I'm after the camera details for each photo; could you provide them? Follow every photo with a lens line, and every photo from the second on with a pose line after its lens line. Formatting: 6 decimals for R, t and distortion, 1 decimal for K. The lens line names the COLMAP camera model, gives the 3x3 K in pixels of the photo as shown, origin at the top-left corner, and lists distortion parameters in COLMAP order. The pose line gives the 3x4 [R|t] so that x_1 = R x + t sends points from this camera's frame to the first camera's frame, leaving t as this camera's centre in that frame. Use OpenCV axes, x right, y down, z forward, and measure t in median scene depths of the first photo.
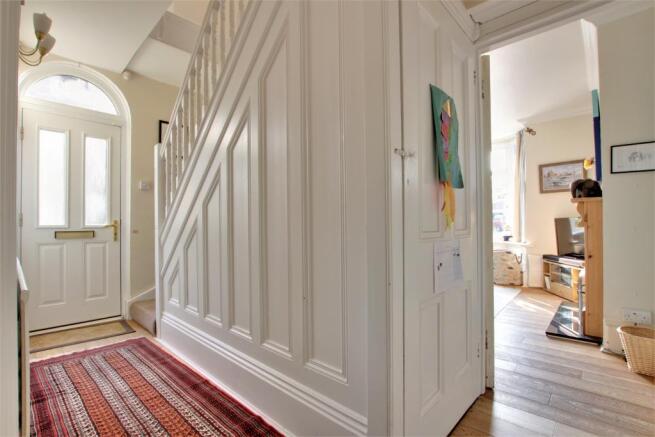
lens RADIAL K [[307.5, 0, 323.4], [0, 307.5, 221.9], [0, 0, 1]] dist [-0.030458, -0.000336]
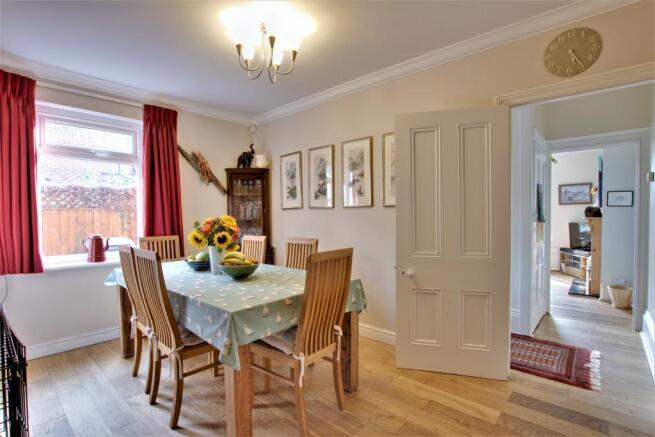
lens RADIAL K [[307.5, 0, 331.6], [0, 307.5, 218.6], [0, 0, 1]] dist [-0.030458, -0.000336]
pose [[0.999835, 0.005463, 0.017316, -0.525318], [-0.005905, 0.999656, 0.025569, -0.081482], [-0.017171, -0.025667, 0.999523, -0.561923]]
